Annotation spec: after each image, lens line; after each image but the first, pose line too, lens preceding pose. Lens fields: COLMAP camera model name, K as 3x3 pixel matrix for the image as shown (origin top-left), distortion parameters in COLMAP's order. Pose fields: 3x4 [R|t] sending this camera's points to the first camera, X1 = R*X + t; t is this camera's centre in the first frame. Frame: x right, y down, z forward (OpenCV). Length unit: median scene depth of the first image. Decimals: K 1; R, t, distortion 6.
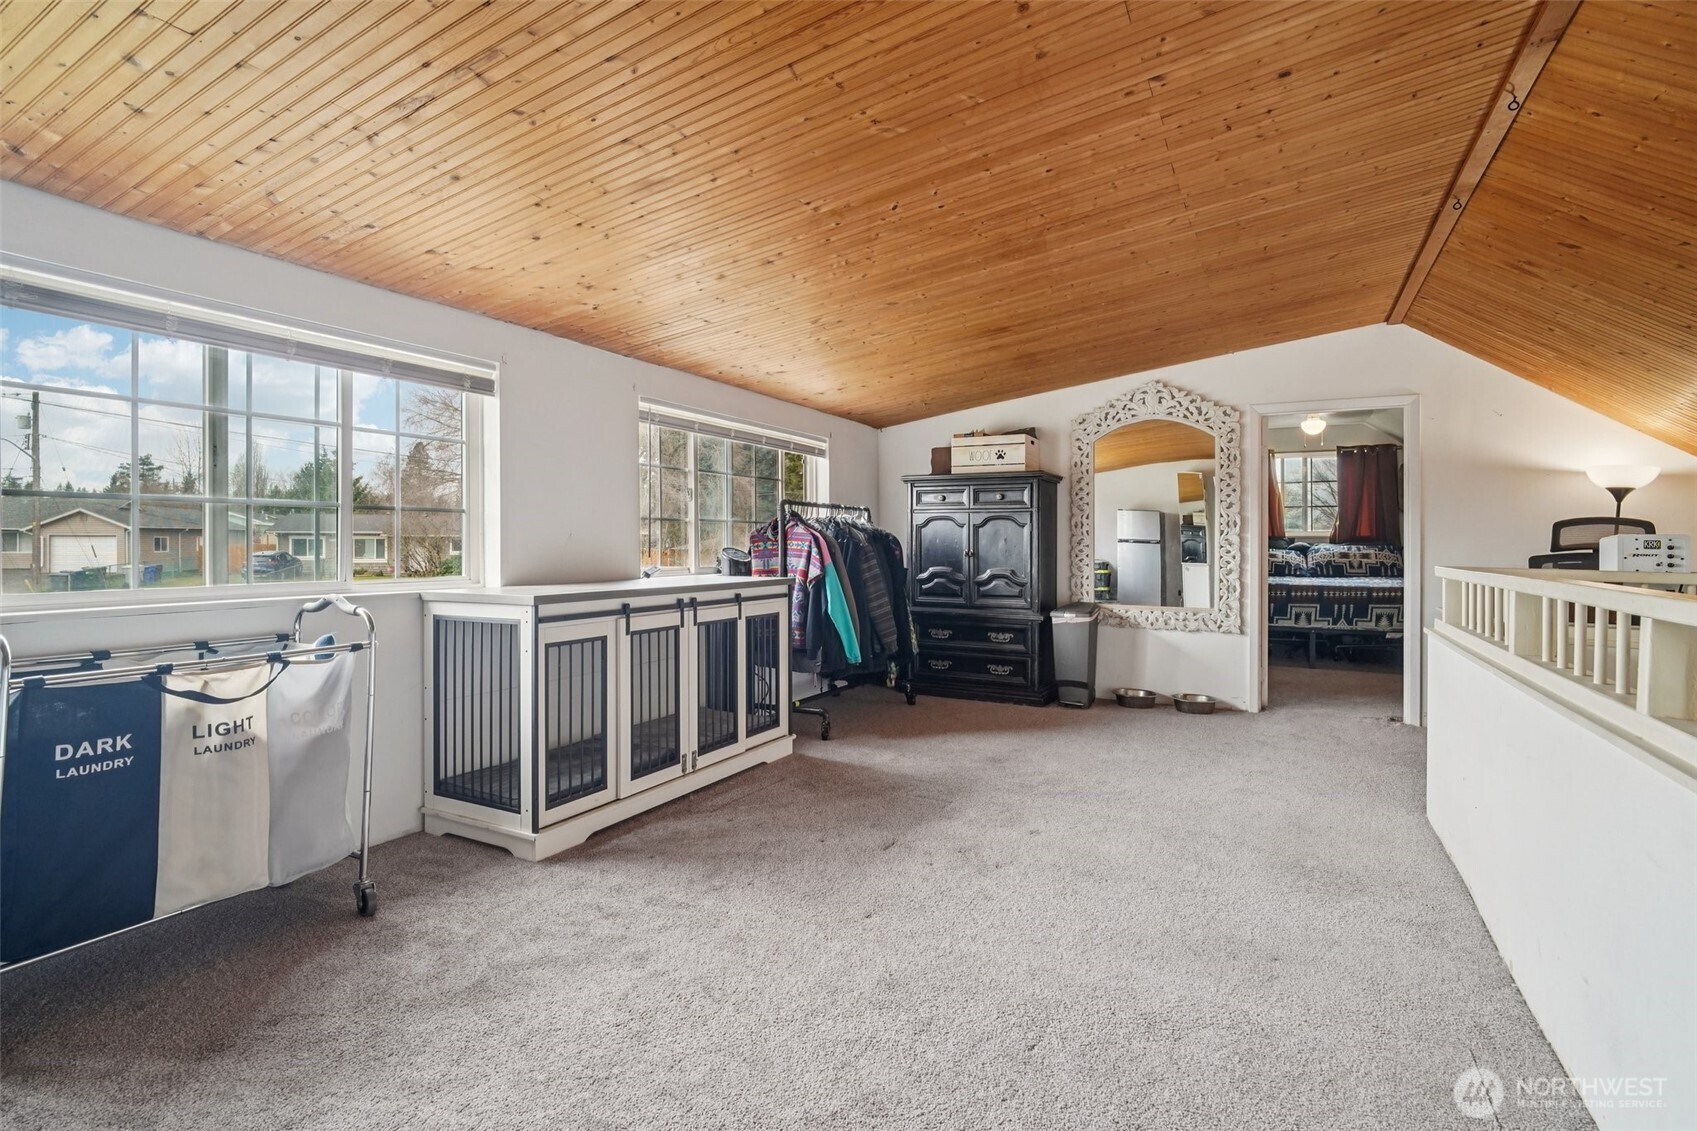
lens RADIAL K [[801.1, 0, 844.9], [0, 801.1, 543.5], [0, 0, 1]] dist [-0.006968, 0.000291]
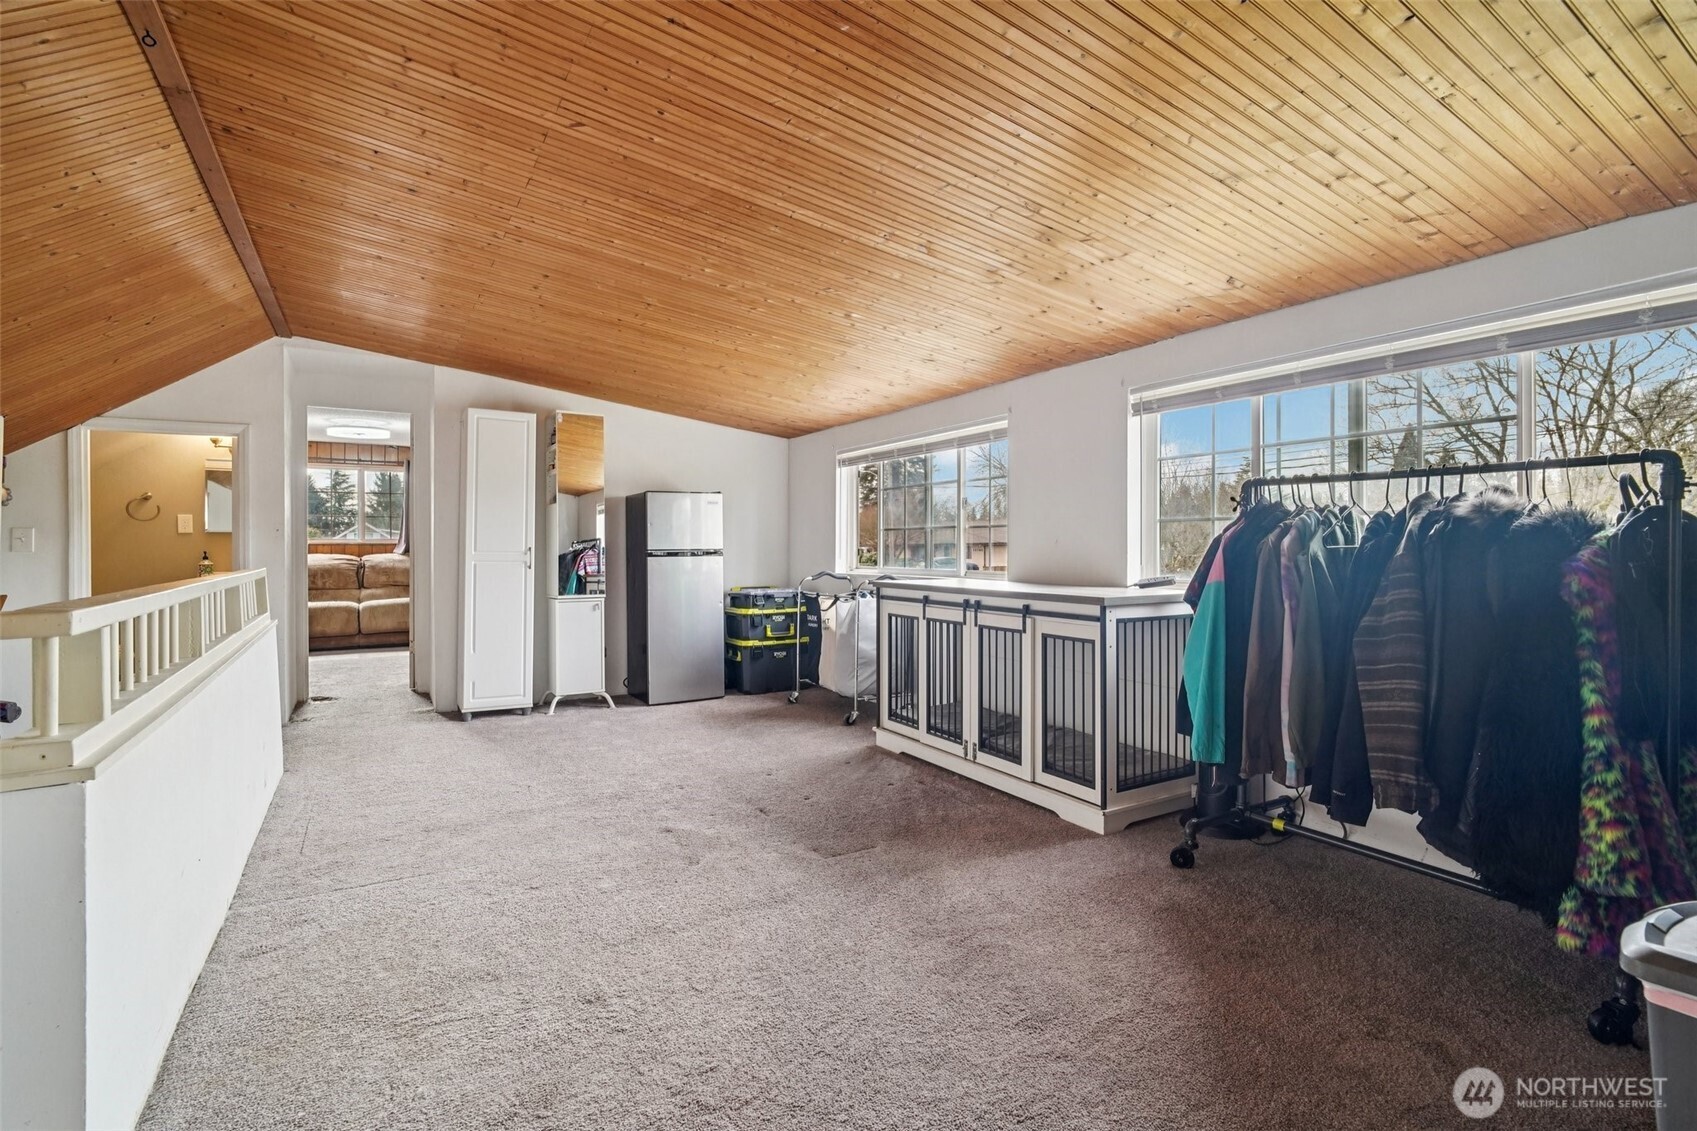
lens RADIAL K [[791.8, 0, 874.4], [0, 791.8, 551.3], [0, 0, 1]] dist [-0.002453, 0.000420]
pose [[-0.493583, 0.004981, -0.869685, 0.810391], [0.001690, 0.999987, 0.004768, -0.003207], [0.869697, 0.000883, -0.493585, 1.424540]]
